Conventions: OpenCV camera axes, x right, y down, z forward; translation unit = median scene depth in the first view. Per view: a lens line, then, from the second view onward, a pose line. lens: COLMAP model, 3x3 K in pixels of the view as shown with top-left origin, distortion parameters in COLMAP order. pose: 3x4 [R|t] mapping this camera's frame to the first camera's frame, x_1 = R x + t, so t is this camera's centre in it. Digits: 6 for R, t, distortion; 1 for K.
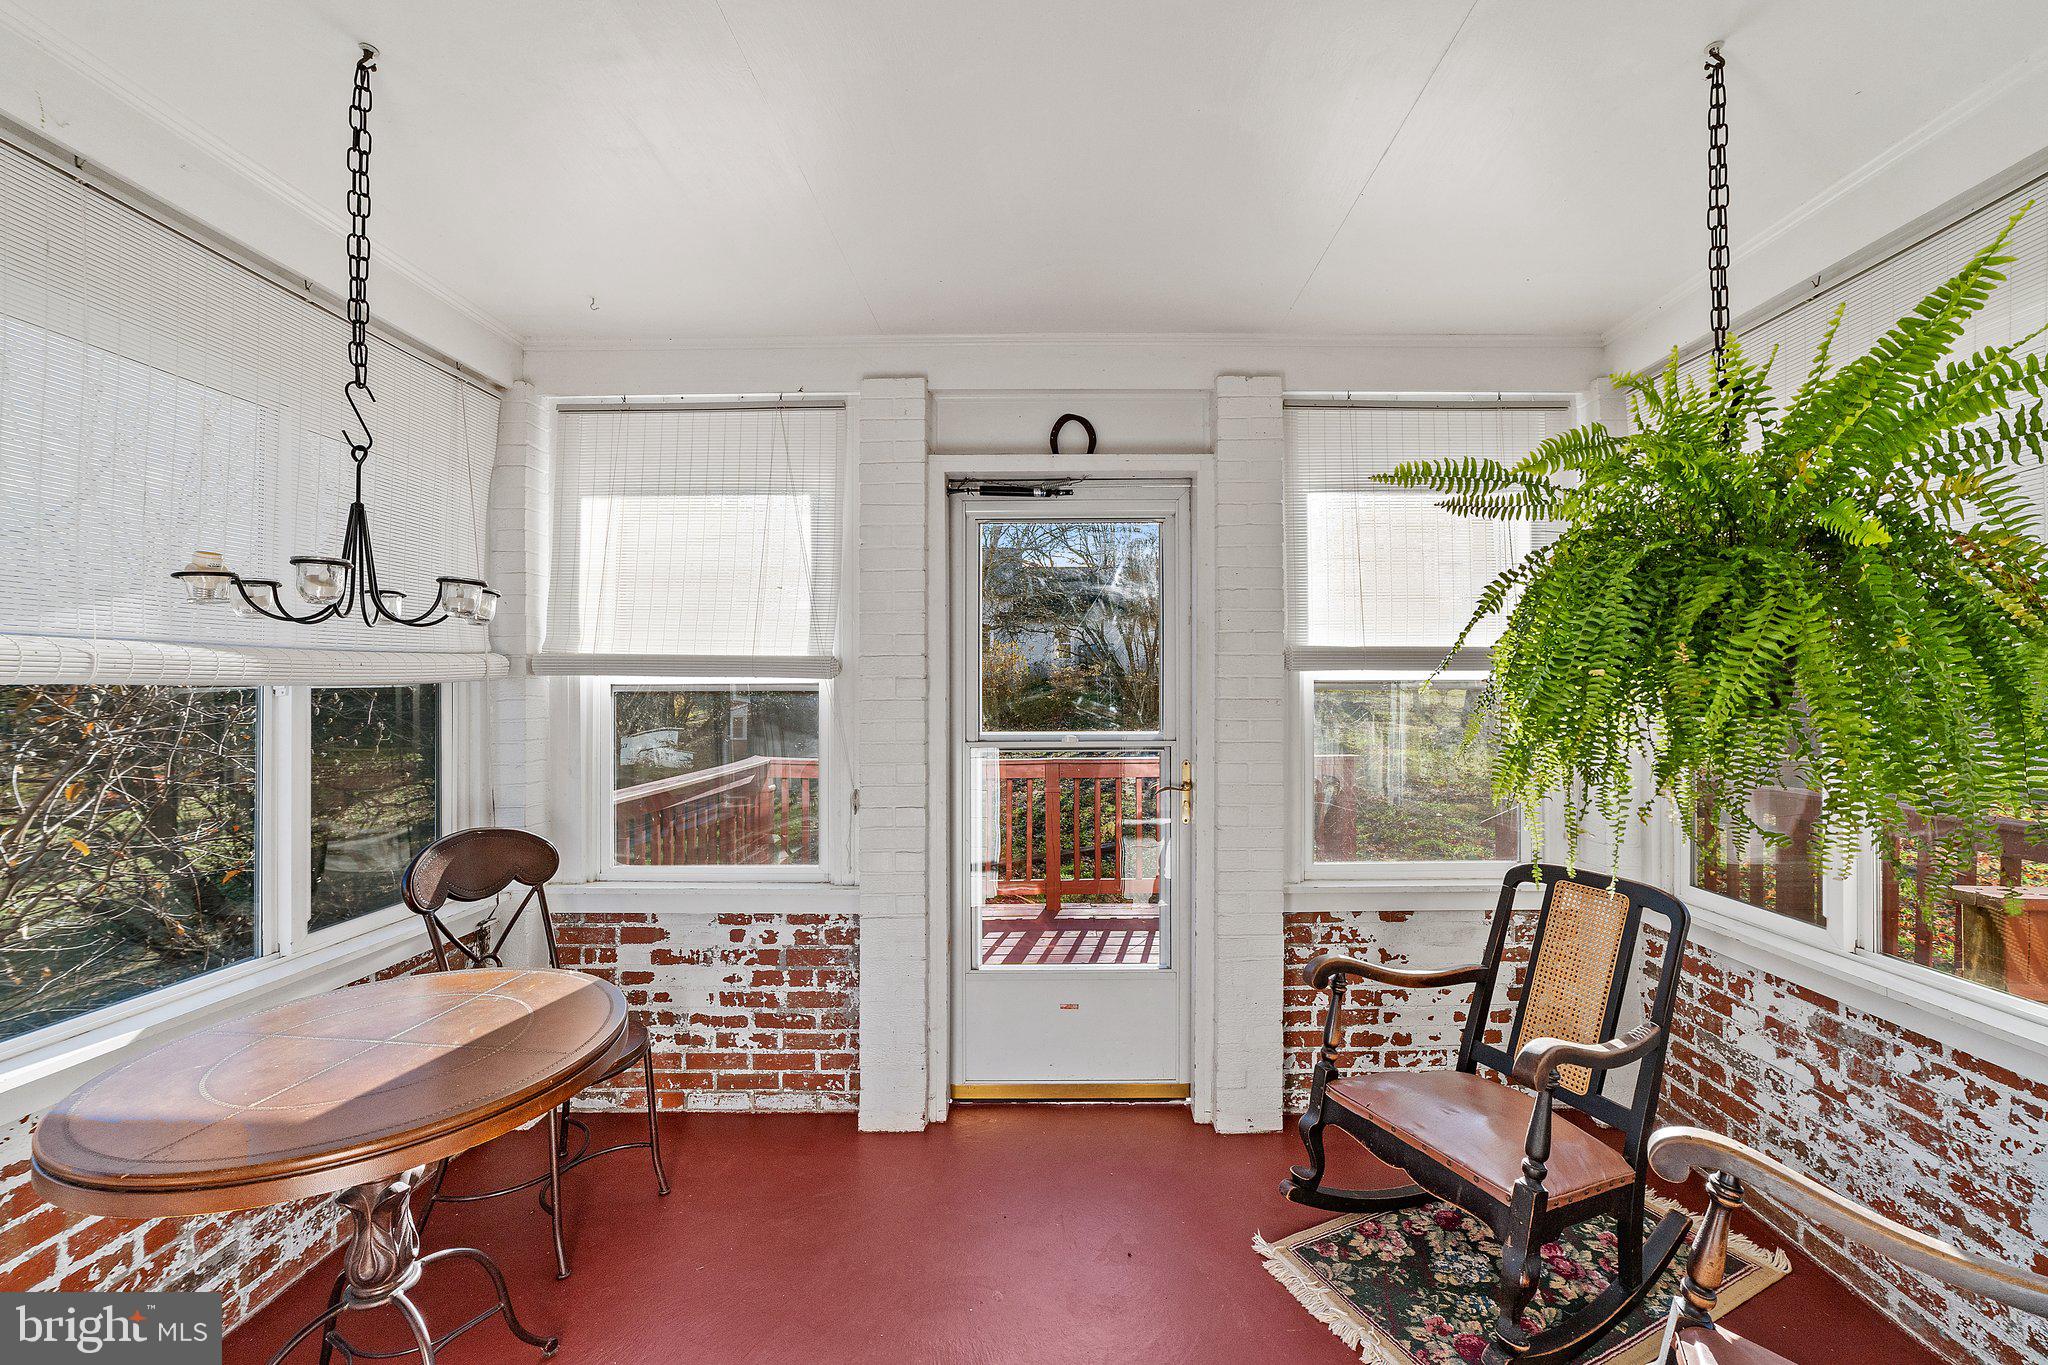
lens RADIAL K [[820.1, 0, 1057.6], [0, 820.1, 682.8], [0, 0, 1]] dist [-0.003162, 0.005883]
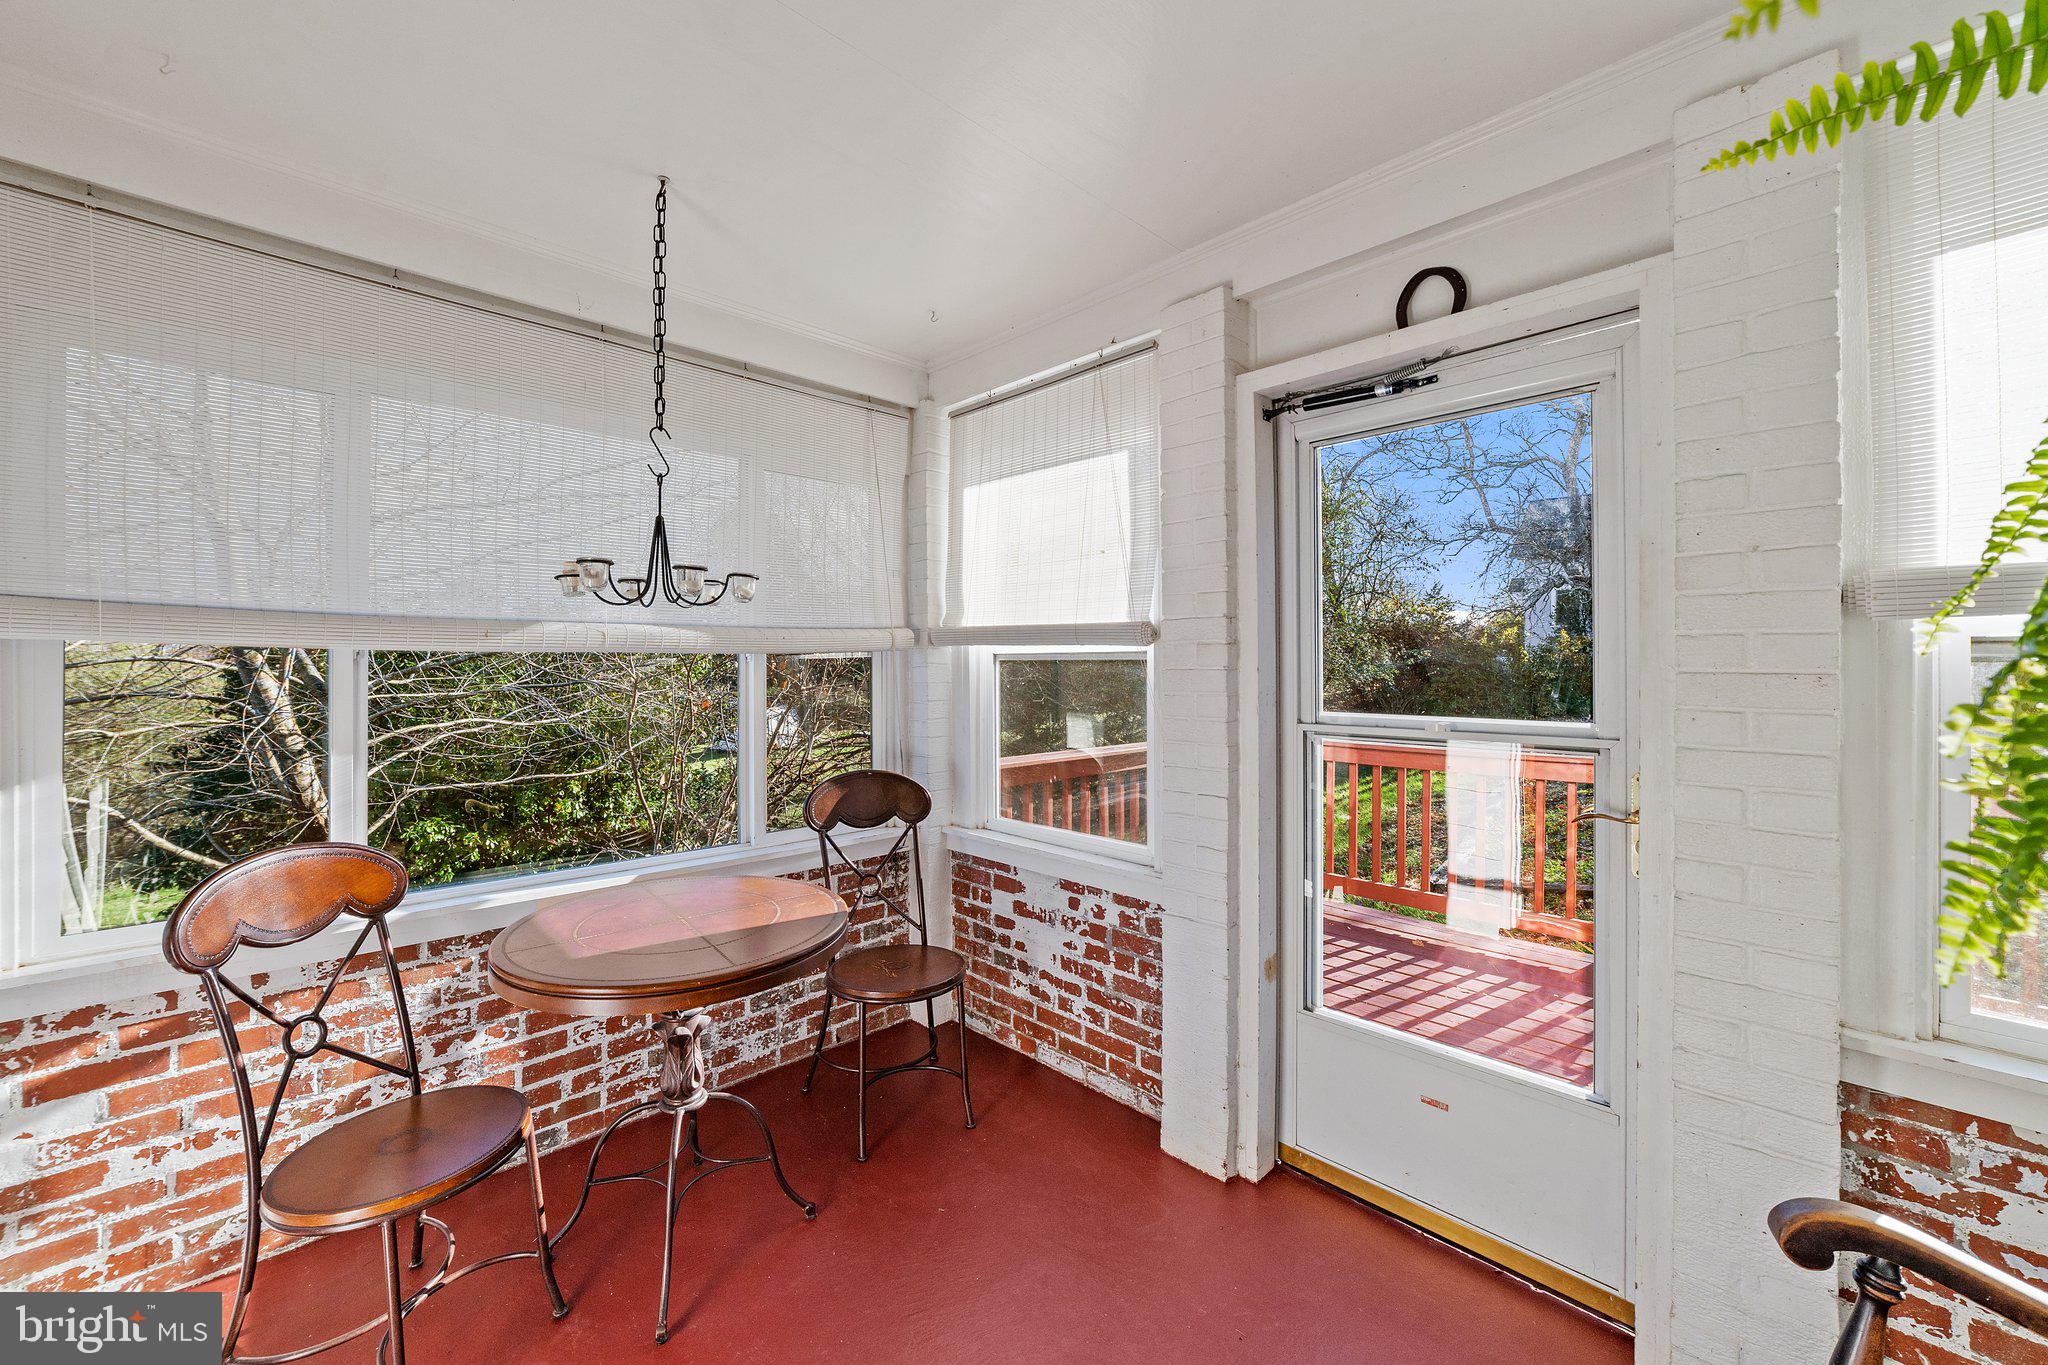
lens RADIAL K [[811.6, 0, 1018.0], [0, 811.6, 660.2], [0, 0, 1]] dist [-0.014783, 0.011643]
pose [[0.699451, -0.000660, -0.714680, 0.270237], [0.002250, 0.999997, 0.001279, 0.009670], [0.714677, -0.002503, 0.699450, 0.259883]]
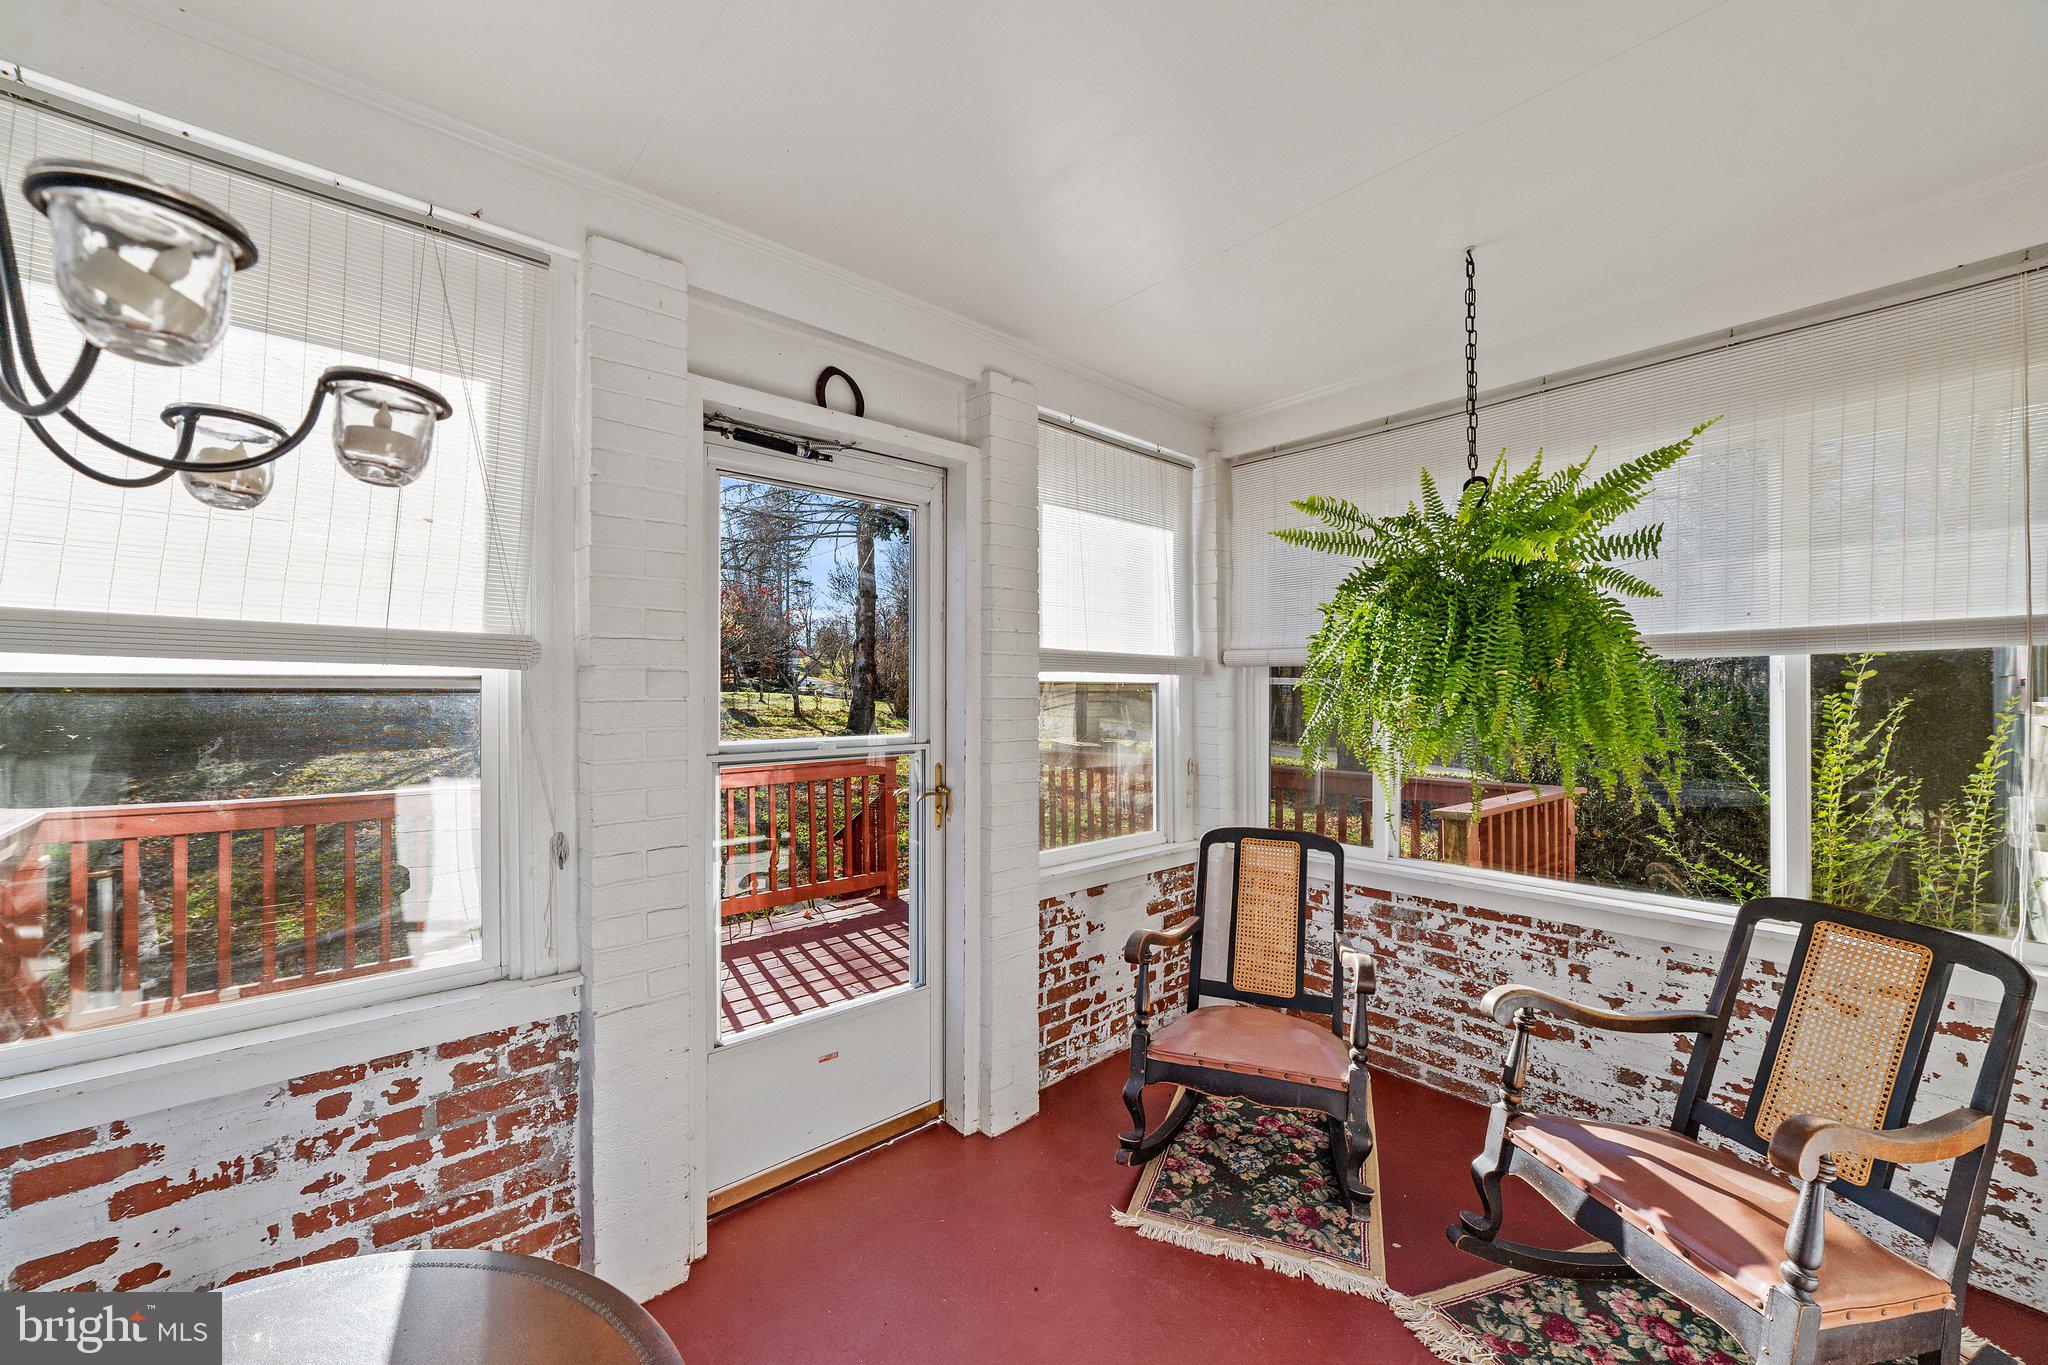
lens RADIAL K [[794.3, 0, 1008.9], [0, 794.3, 693.4], [0, 0, 1]] dist [-0.010480, 0.006794]
pose [[0.749633, 0.002237, 0.661850, -0.405155], [-0.004317, 0.999990, 0.001510, 0.011582], [-0.661840, -0.003989, 0.749635, 0.260797]]
